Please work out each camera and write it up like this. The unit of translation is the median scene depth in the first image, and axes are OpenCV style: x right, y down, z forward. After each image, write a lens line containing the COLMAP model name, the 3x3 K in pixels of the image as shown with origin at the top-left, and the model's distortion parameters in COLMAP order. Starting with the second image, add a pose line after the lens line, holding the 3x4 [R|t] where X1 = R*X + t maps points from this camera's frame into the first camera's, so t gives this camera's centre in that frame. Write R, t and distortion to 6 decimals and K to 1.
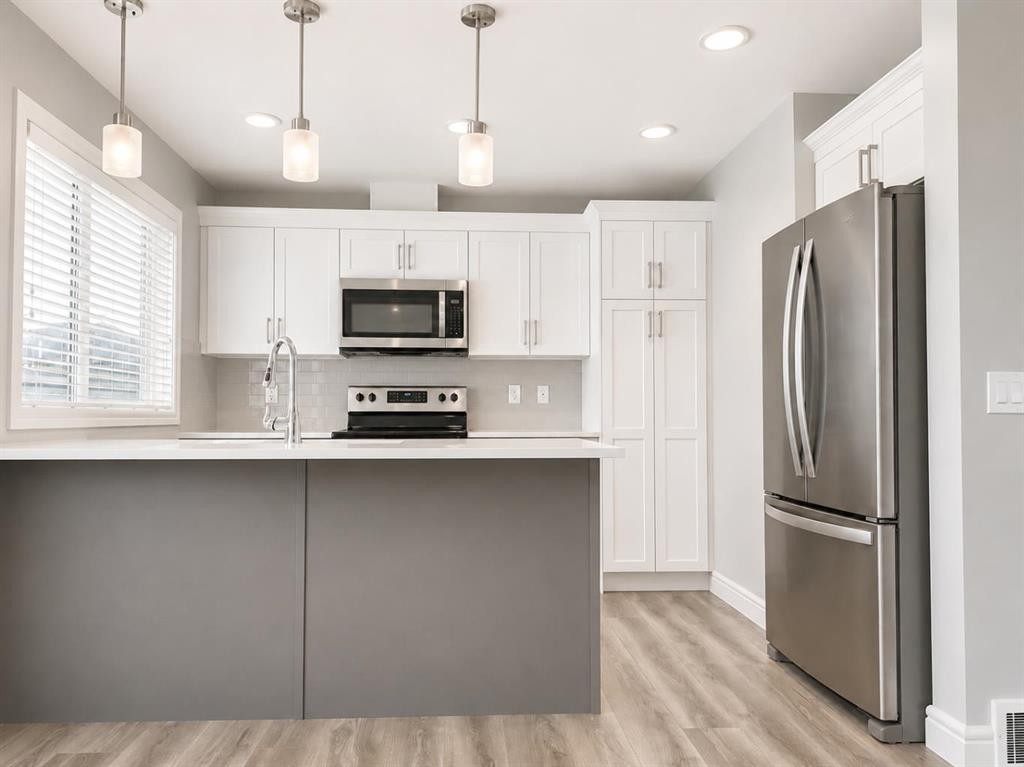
lens RADIAL K [[791.6, 0, 508.9], [0, 791.6, 387.2], [0, 0, 1]] dist [0.264557, -0.001725]
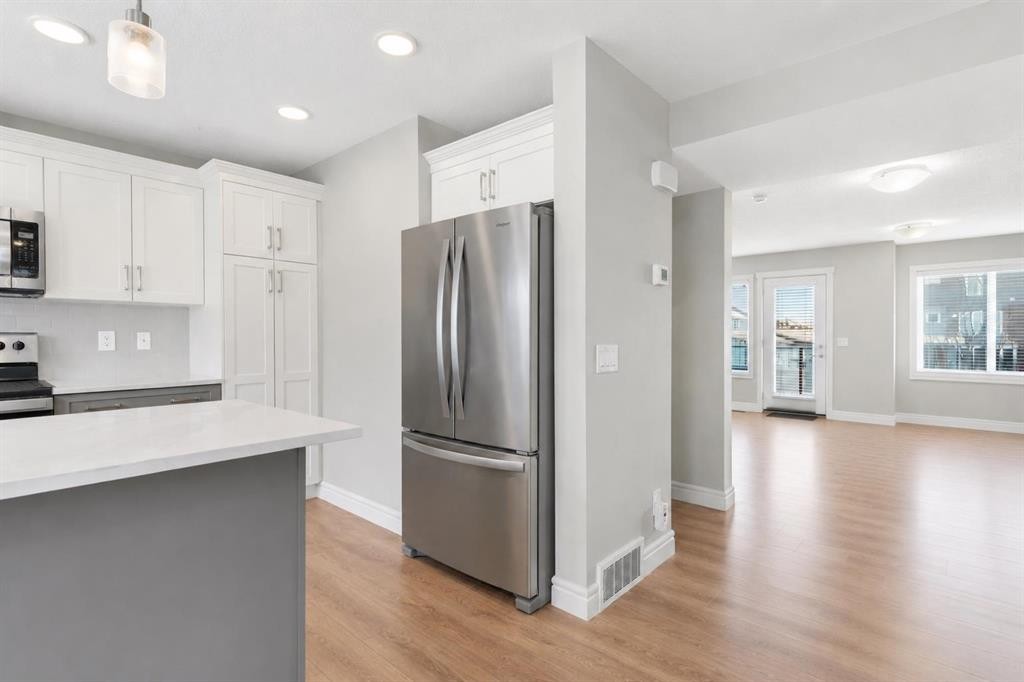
lens RADIAL K [[486.8, 0, 508.5], [0, 486.8, 343.5], [0, 0, 1]] dist [0.001105, 0.000155]
pose [[0.711247, -0.013381, 0.702815, -0.068049], [-0.022940, 0.998844, 0.042233, -0.026590], [-0.702568, -0.046160, 0.710118, 0.262544]]
